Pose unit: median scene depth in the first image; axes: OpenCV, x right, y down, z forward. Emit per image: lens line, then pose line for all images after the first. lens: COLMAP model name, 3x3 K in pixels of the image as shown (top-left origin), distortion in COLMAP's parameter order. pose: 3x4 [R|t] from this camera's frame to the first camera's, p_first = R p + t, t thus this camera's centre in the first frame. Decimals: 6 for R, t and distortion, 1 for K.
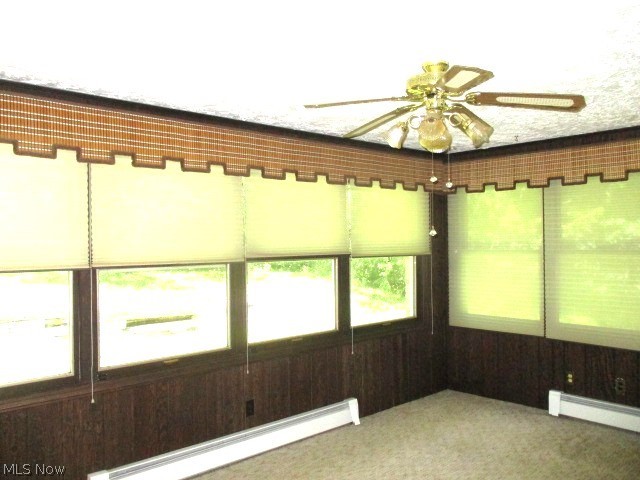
lens RADIAL K [[532.5, 0, 316.7], [0, 532.5, 243.1], [0, 0, 1]] dist [-0.029512, 0.010596]
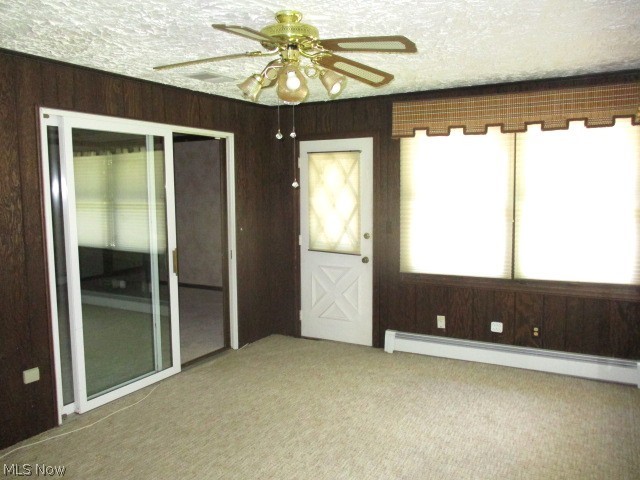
lens RADIAL K [[532.5, 0, 321.0], [0, 532.5, 237.3], [0, 0, 1]] dist [-0.029512, 0.010596]
pose [[0.946951, -0.028136, 0.320145, -0.172690], [0.002020, 0.996662, 0.081615, 0.001652], [-0.321372, -0.076638, 0.943847, 0.185330]]
